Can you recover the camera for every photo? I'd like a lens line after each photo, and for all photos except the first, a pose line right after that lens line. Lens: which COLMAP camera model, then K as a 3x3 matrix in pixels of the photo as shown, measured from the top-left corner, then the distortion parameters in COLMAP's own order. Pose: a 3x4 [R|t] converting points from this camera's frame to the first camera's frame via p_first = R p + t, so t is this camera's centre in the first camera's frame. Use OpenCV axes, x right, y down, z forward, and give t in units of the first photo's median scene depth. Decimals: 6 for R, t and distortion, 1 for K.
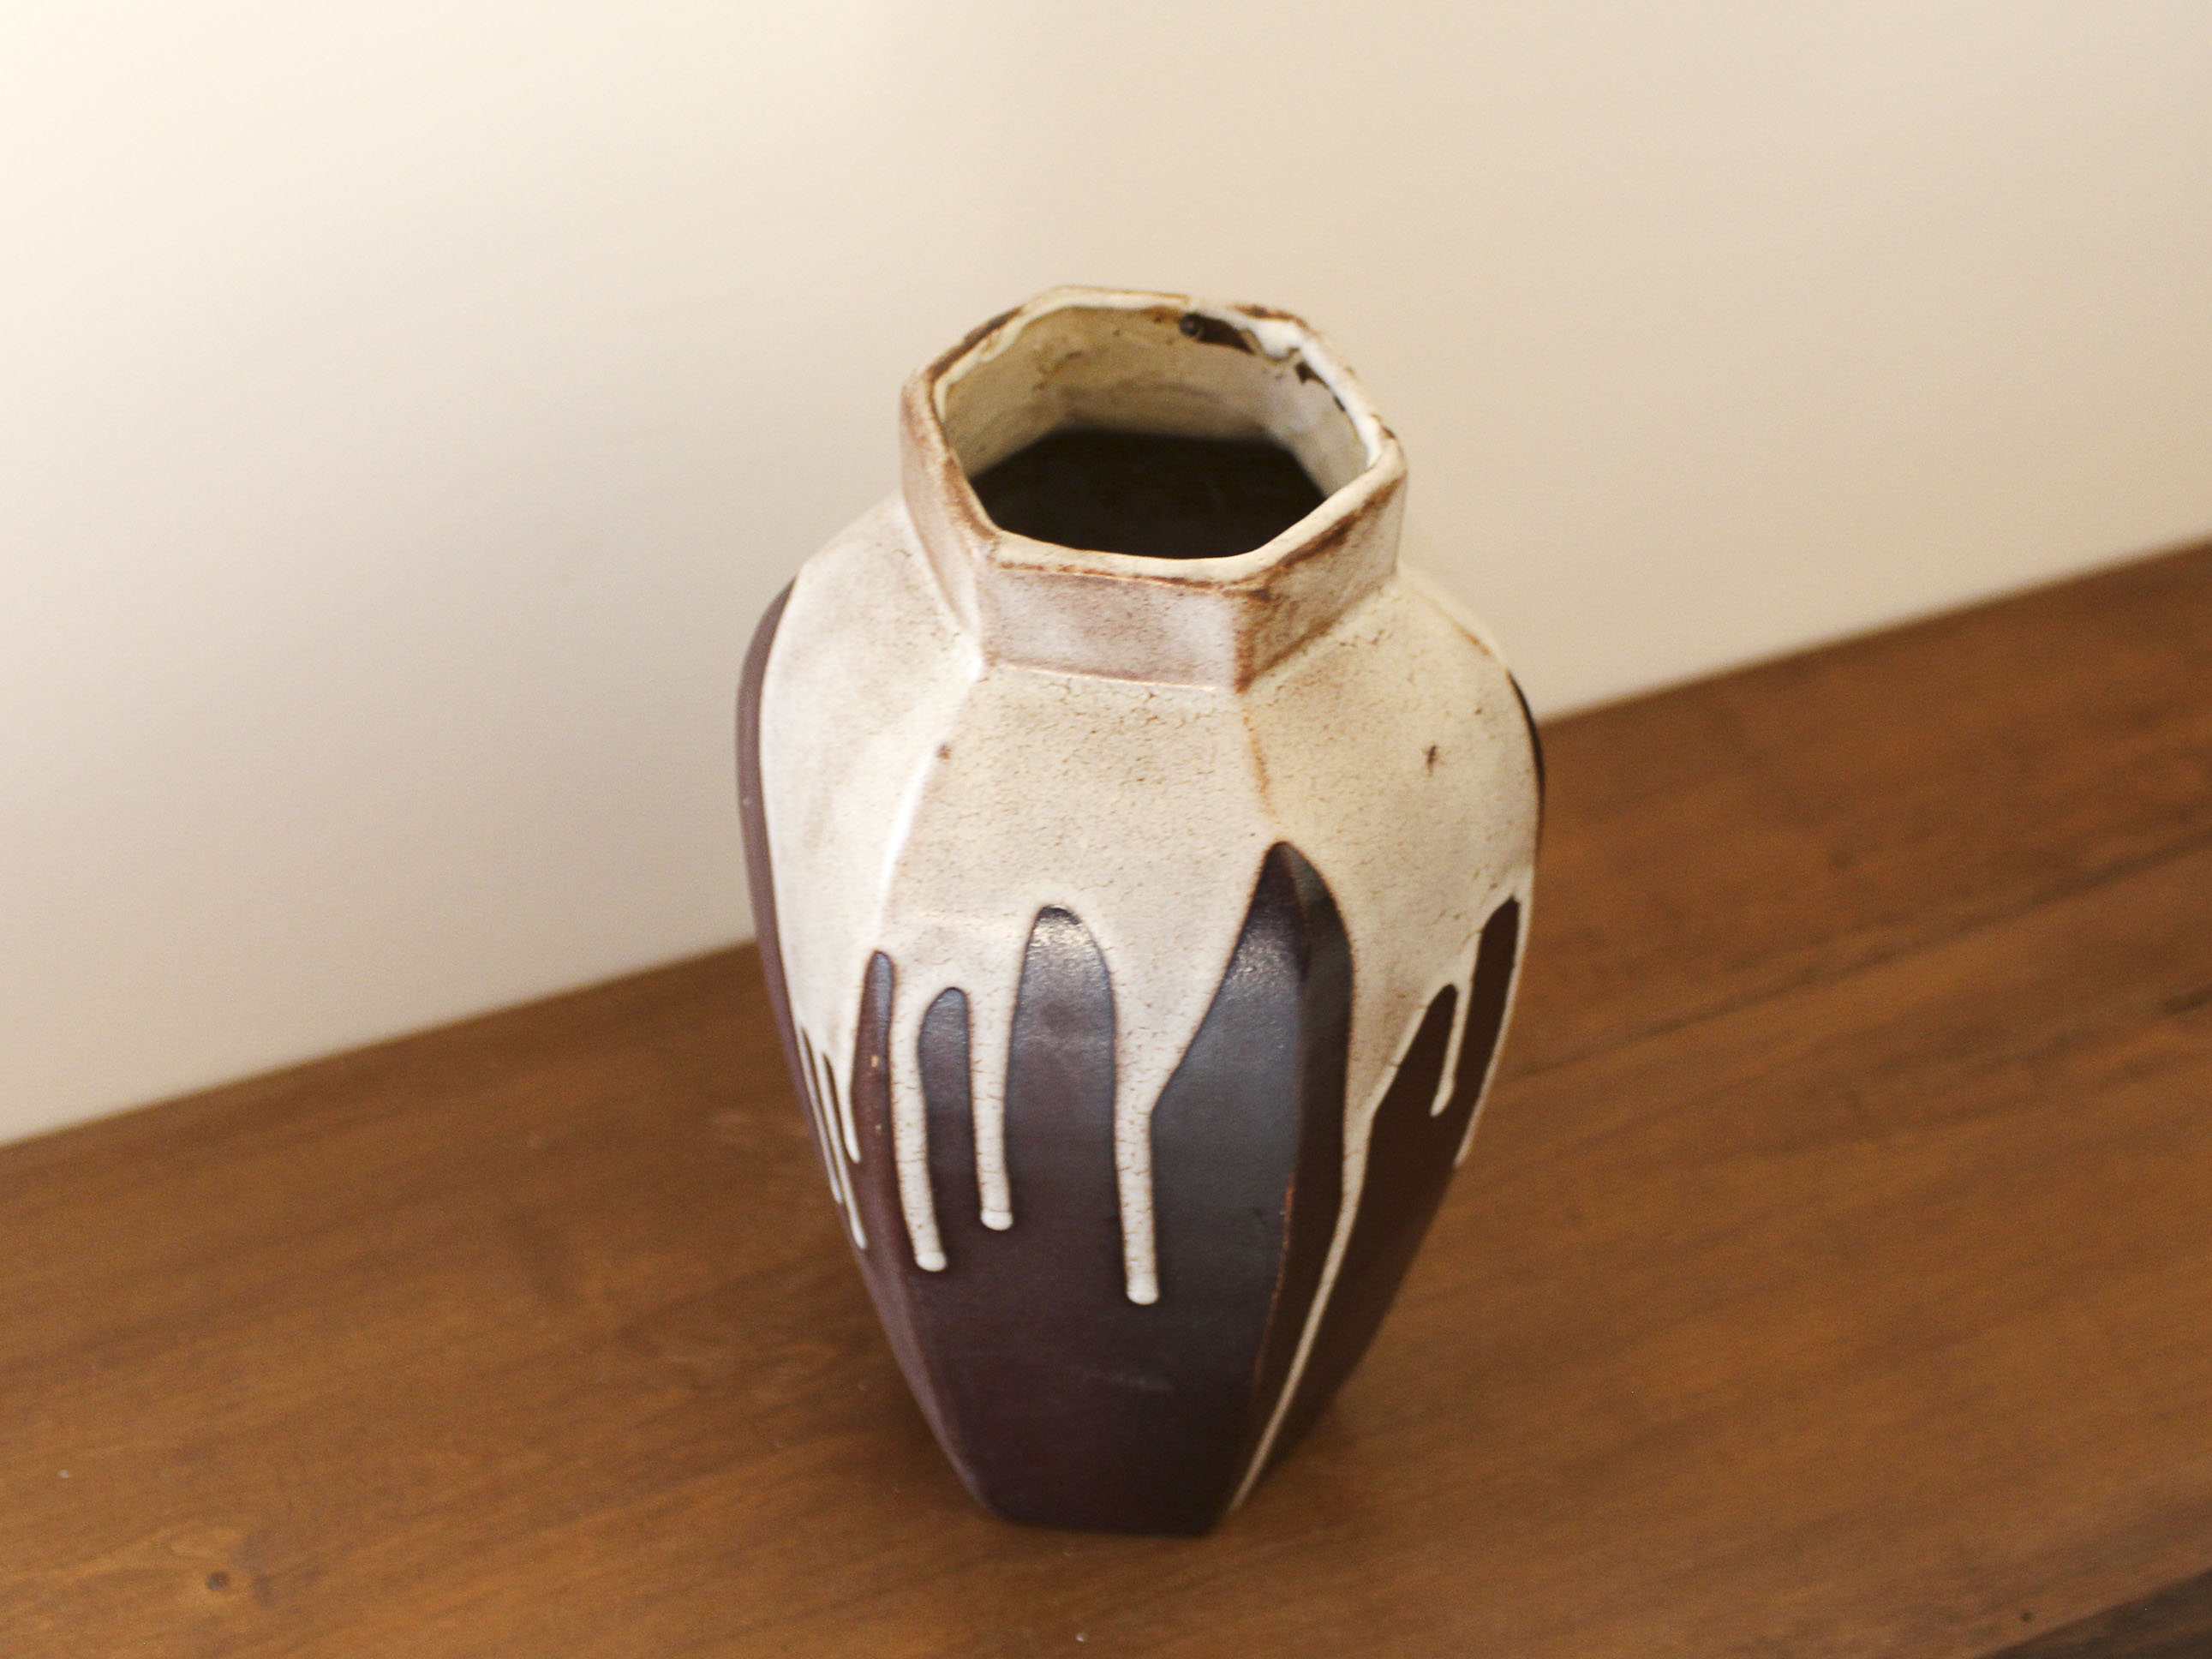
lens RADIAL K [[3781.9, 0, 1164.9], [0, 3781.9, 826.6], [0, 0, 1]] dist [-0.140152, 0.000000]
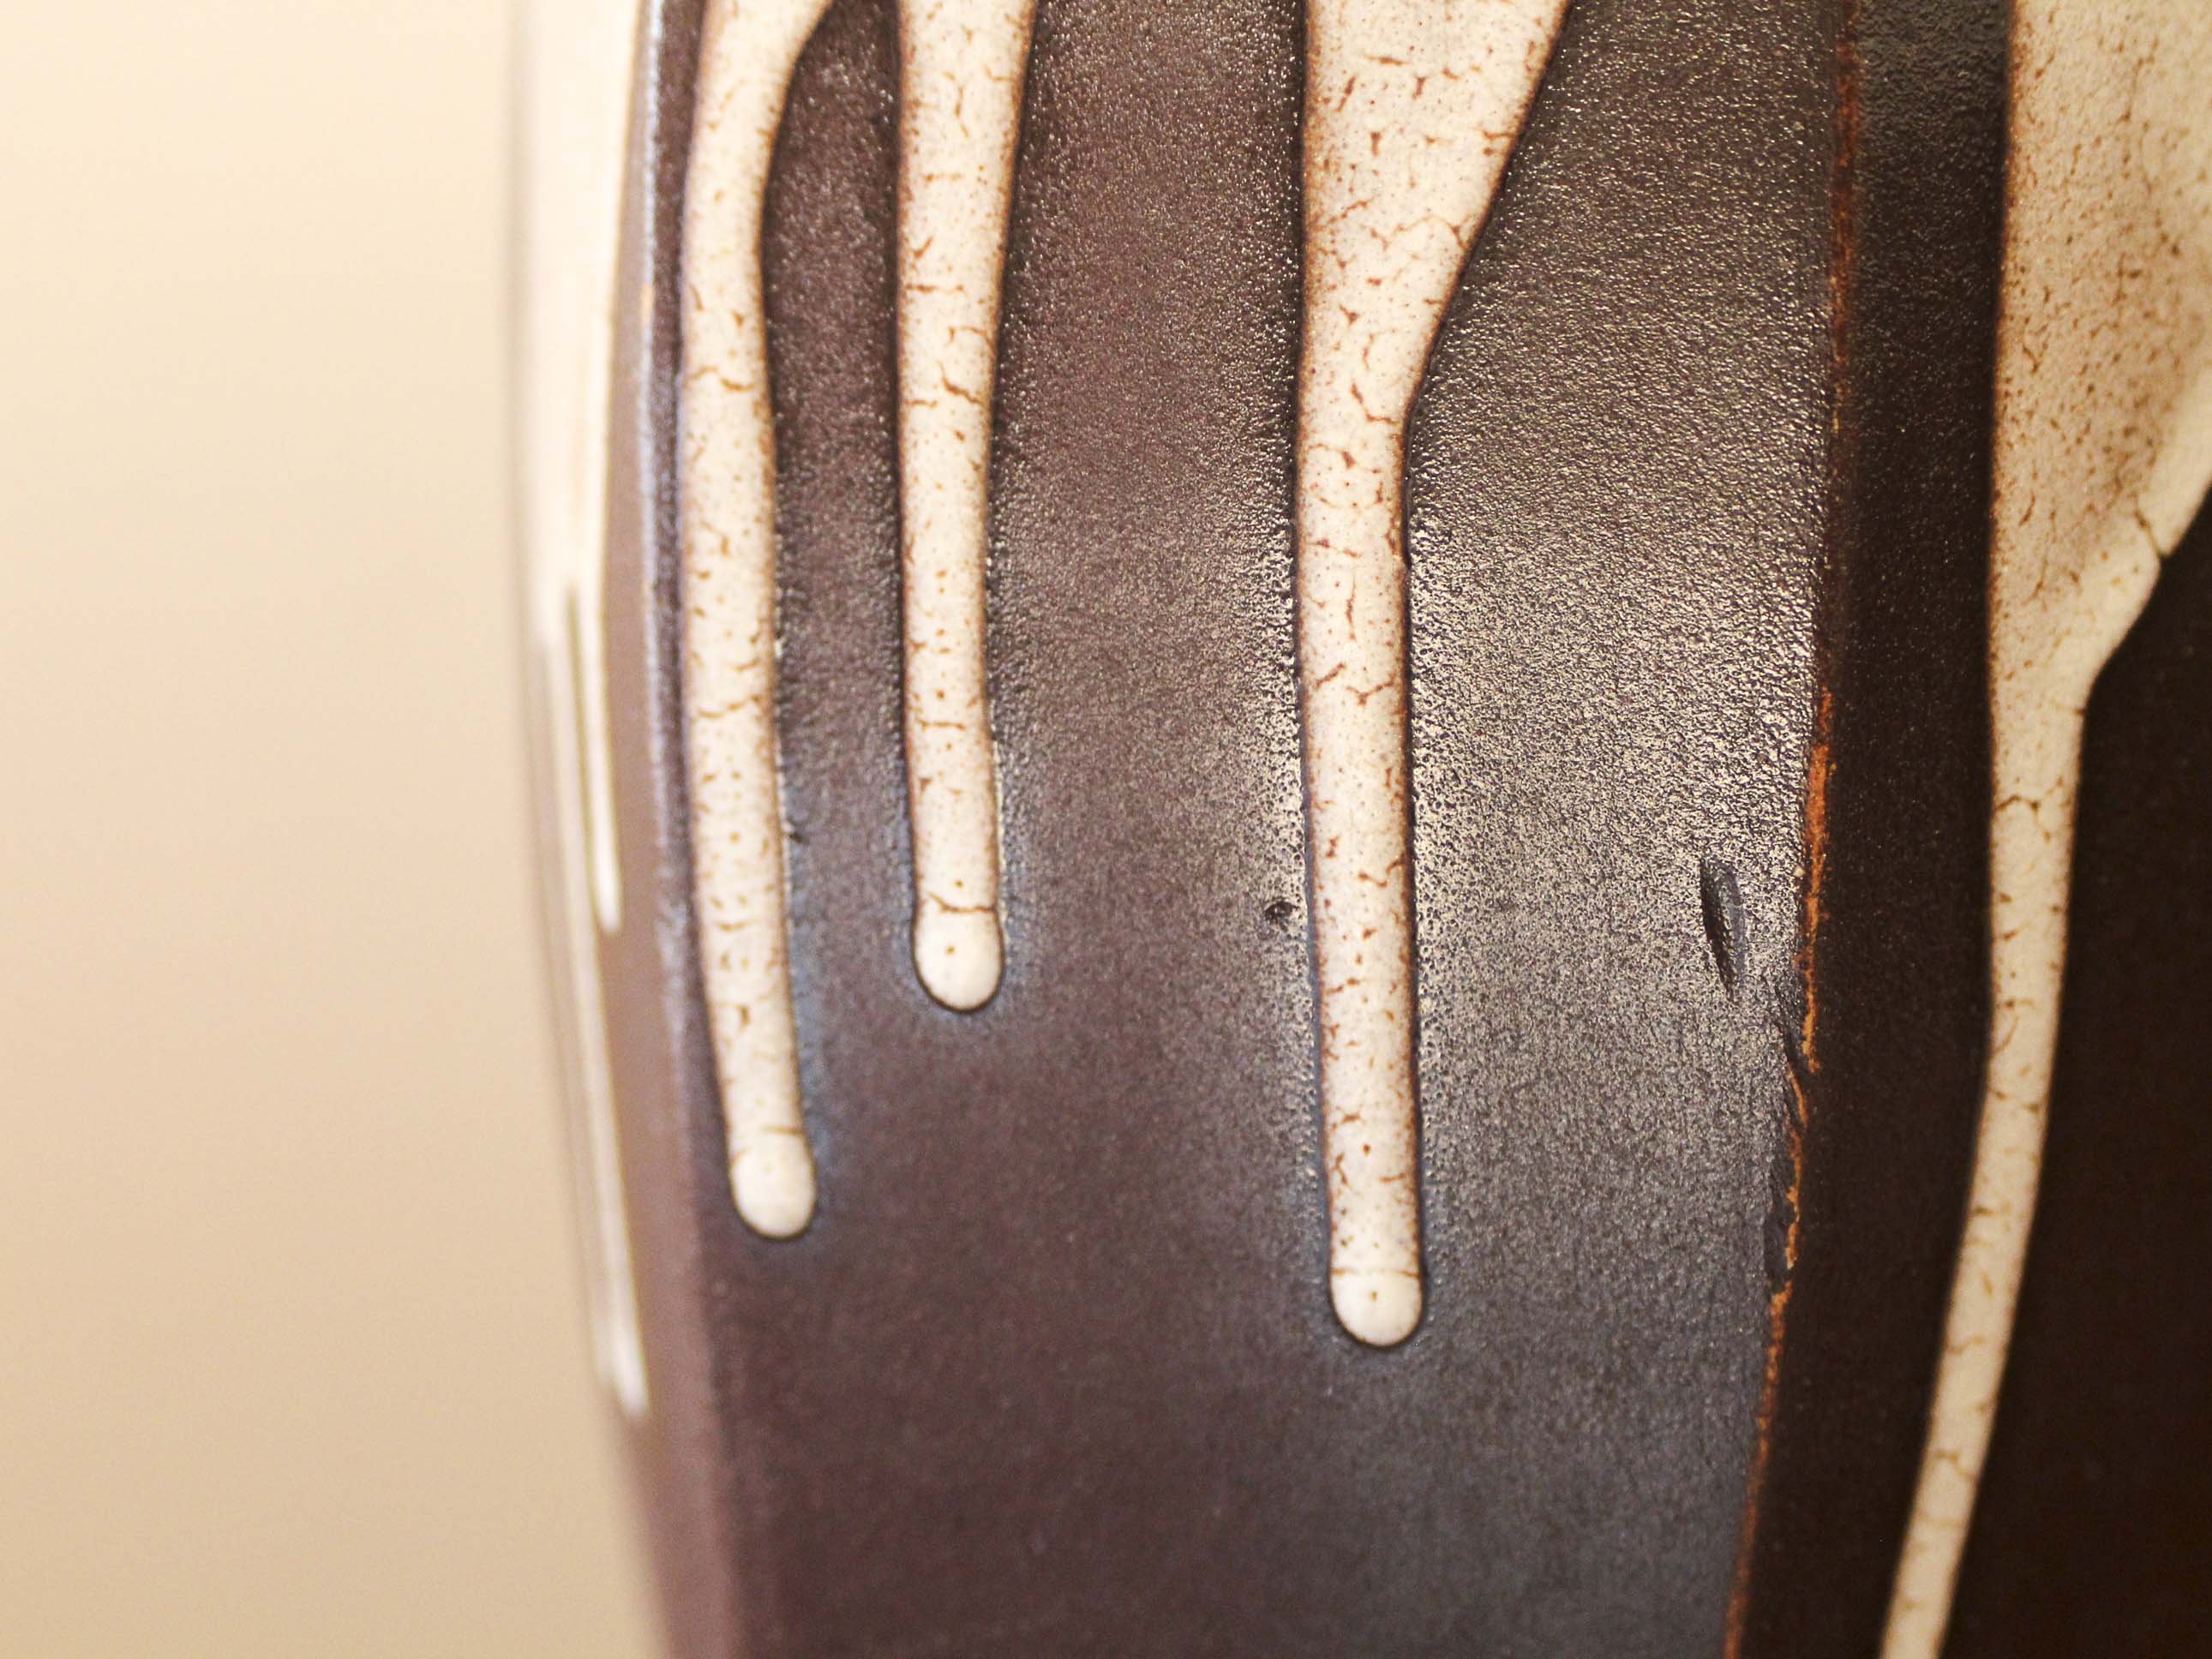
lens RADIAL K [[5162.6, 0, 1108.4], [0, 5162.6, 826.8], [0, 0, 1]] dist [0.012355, 0.000000]
pose [[0.982553, 0.028156, -0.183842, 0.056617], [-0.129483, 0.813132, -0.567494, 0.373039], [0.133509, 0.581397, 0.802591, 0.648409]]
